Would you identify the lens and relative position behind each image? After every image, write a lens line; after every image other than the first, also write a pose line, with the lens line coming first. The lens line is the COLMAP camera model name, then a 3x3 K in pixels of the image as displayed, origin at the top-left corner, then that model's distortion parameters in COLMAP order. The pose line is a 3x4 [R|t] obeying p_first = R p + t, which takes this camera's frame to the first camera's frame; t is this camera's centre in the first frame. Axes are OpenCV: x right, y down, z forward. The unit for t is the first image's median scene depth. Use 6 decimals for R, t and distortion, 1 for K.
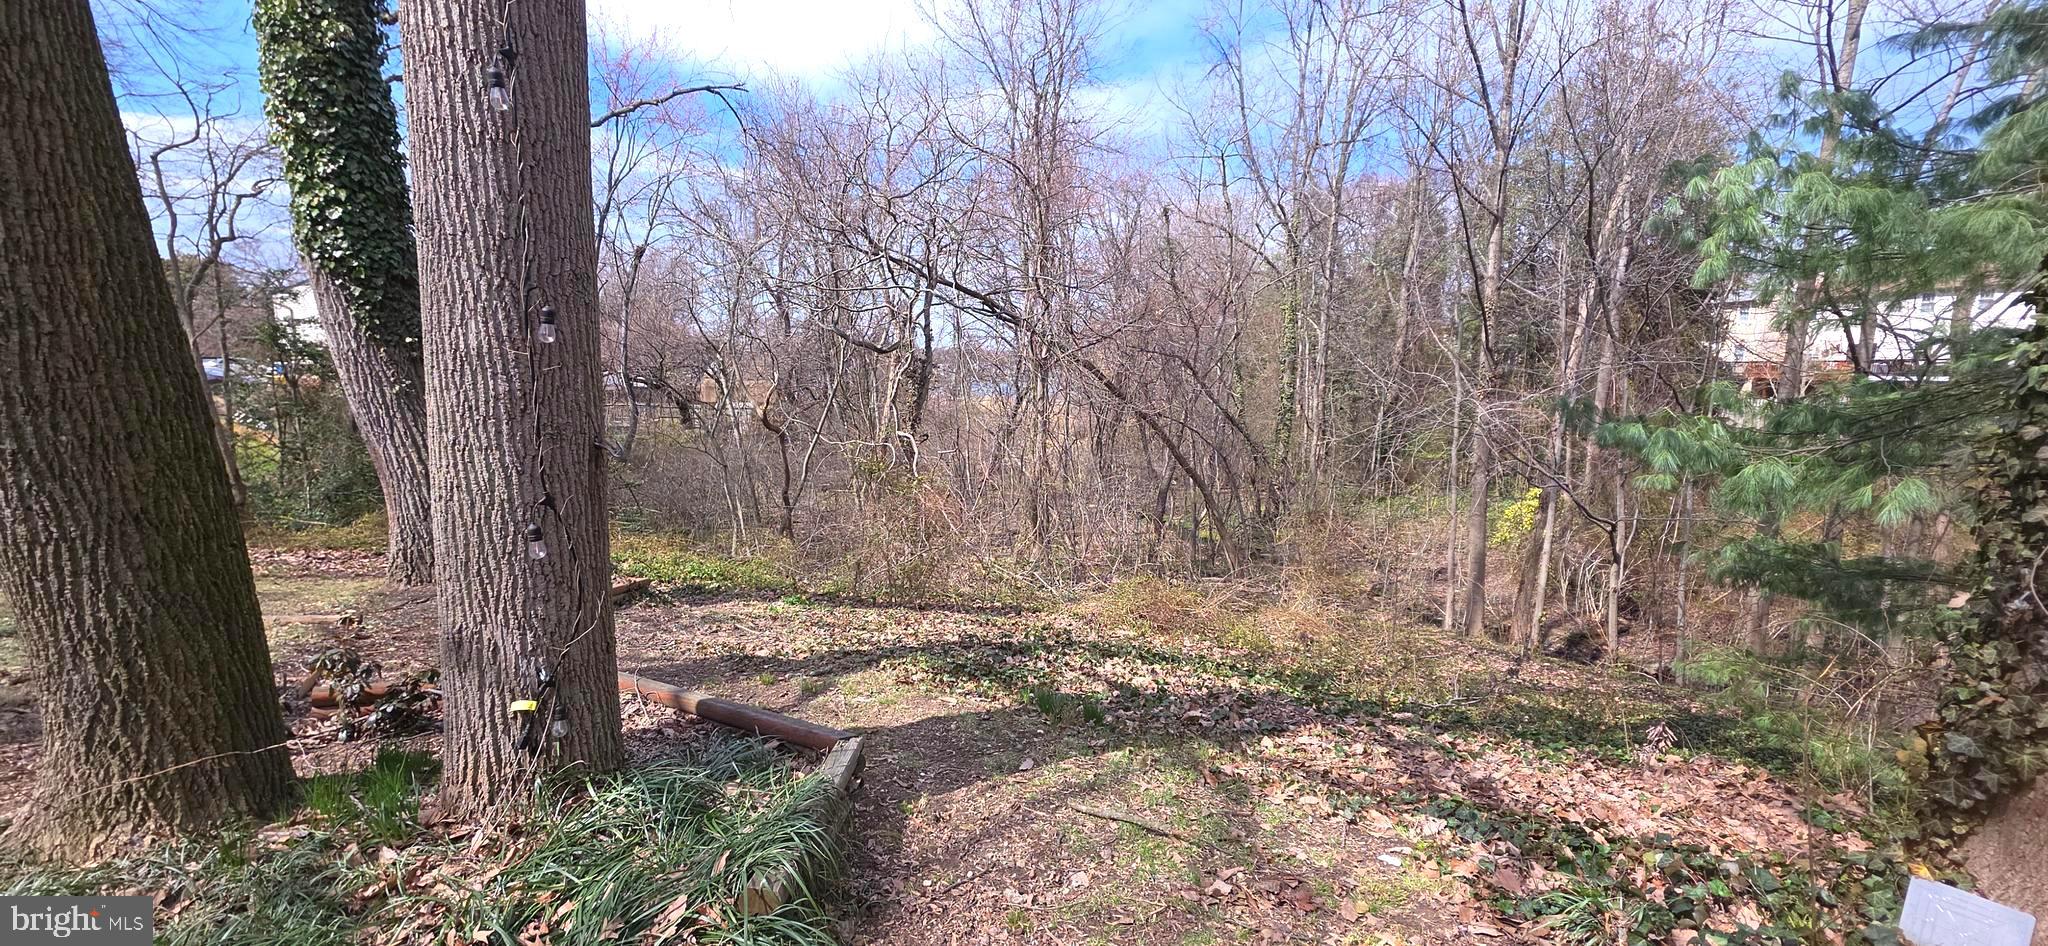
lens RADIAL K [[816.4, 0, 1022.4], [0, 816.4, 478.8], [0, 0, 1]] dist [0.000898, -0.000018]
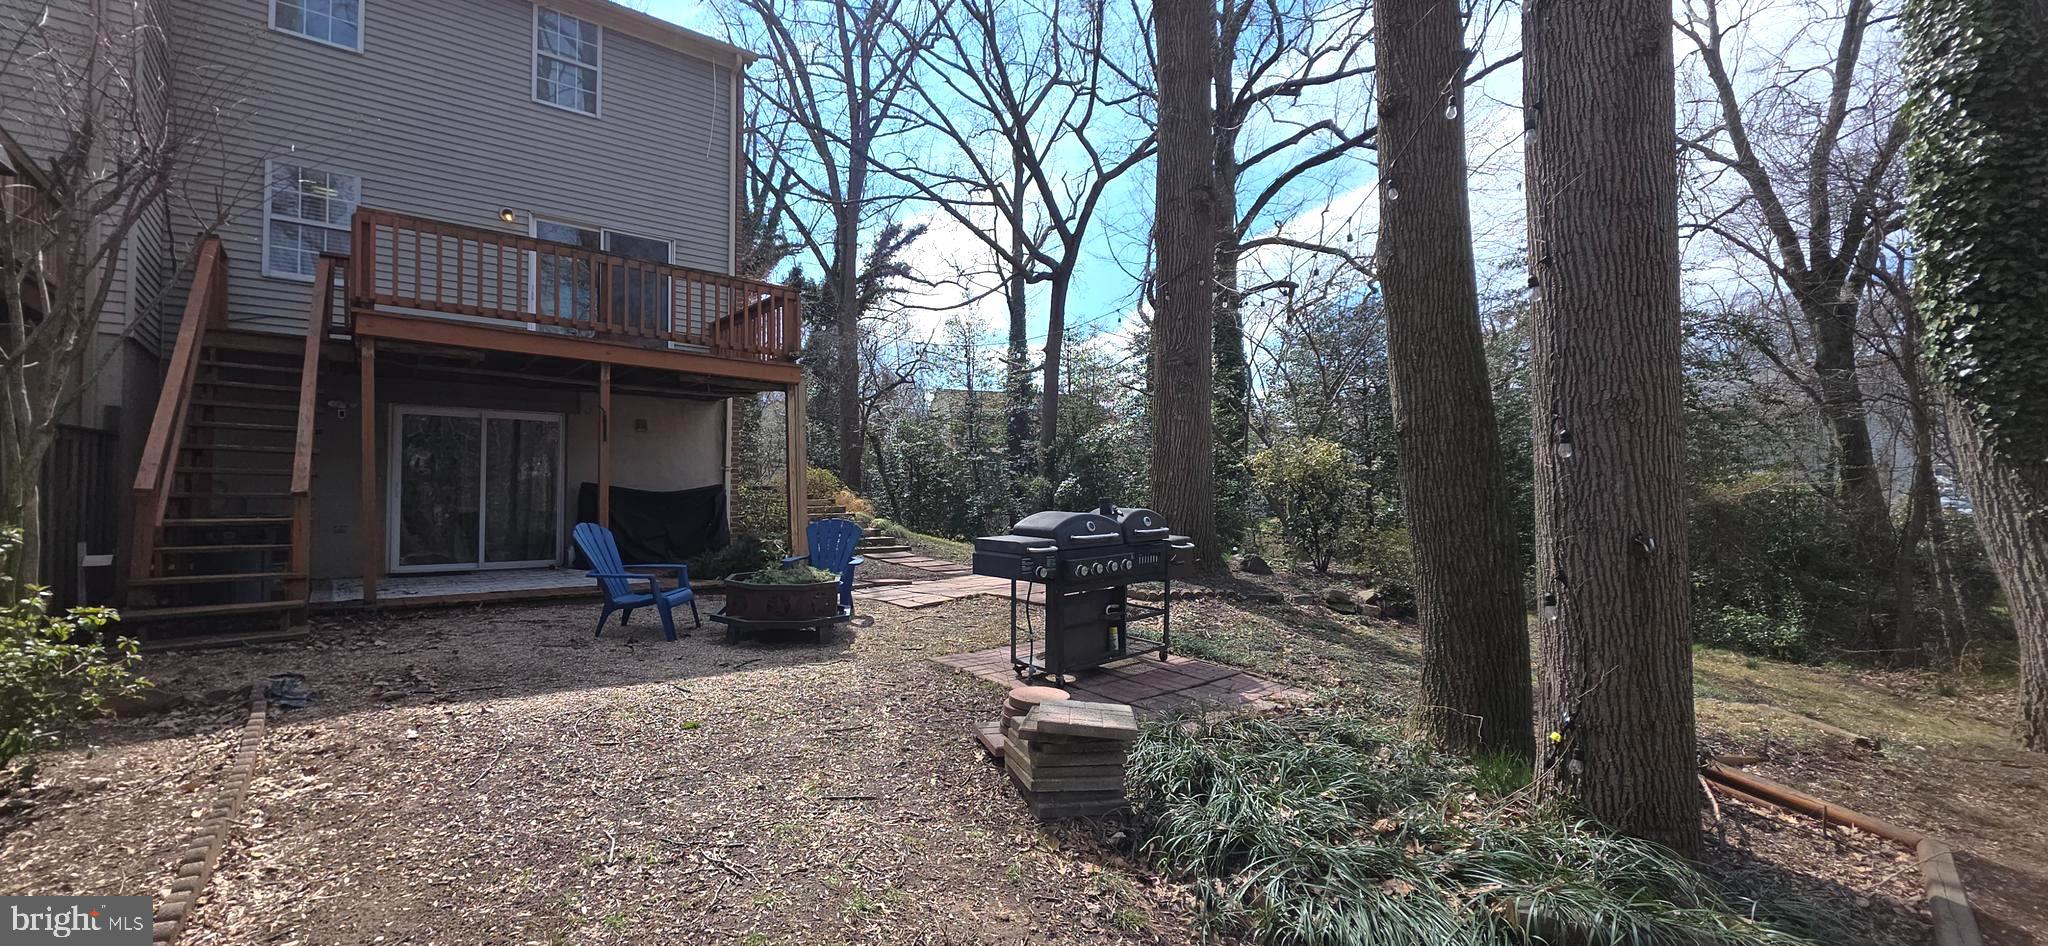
lens RADIAL K [[816.4, 0, 1021.1], [0, 816.4, 477.2], [0, 0, 1]] dist [0.000898, -0.000018]
pose [[-0.205705, -0.038599, -0.977852, 0.303307], [-0.129116, 0.991557, -0.011979, -0.001726], [0.970059, 0.123792, -0.208952, 0.143046]]
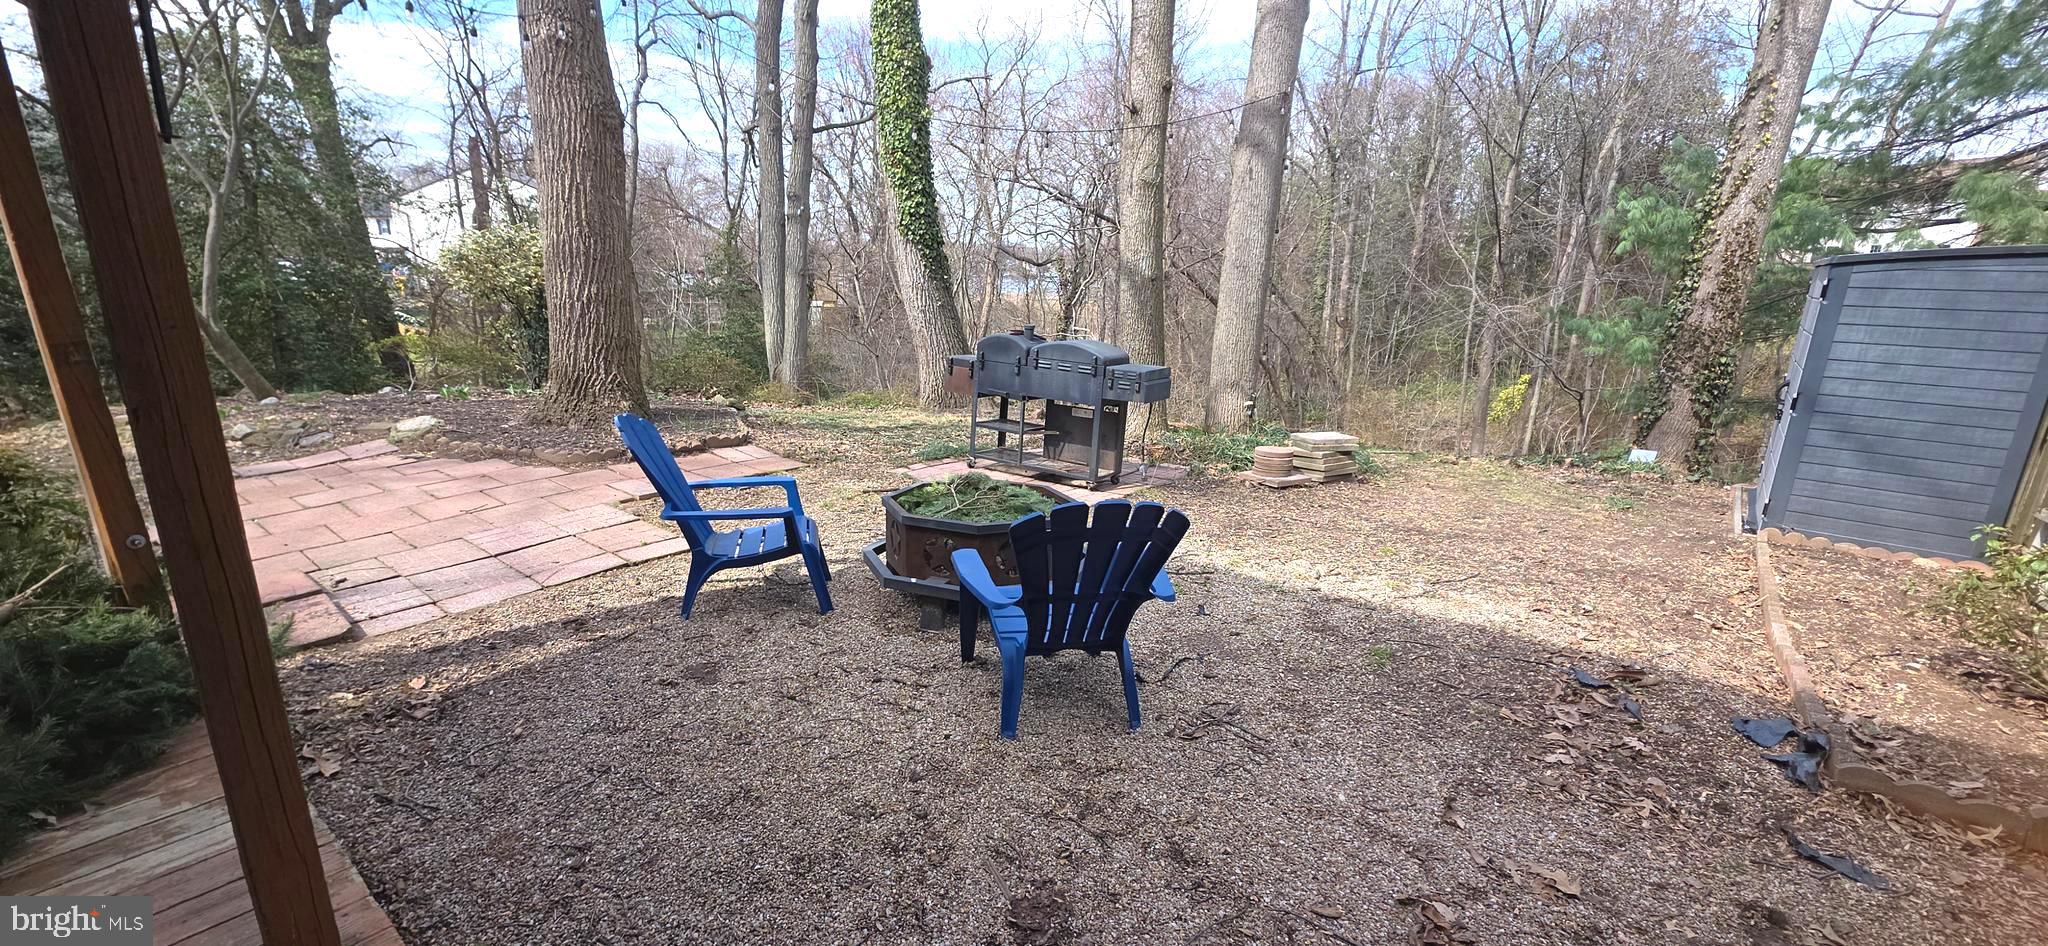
lens RADIAL K [[816.4, 0, 1021.5], [0, 816.4, 478.7], [0, 0, 1]] dist [0.000898, -0.000018]
pose [[0.999913, -0.002451, 0.012938, -0.607172], [0.000808, 0.992096, 0.125481, 0.056589], [-0.013143, -0.125460, 0.992012, -0.941897]]
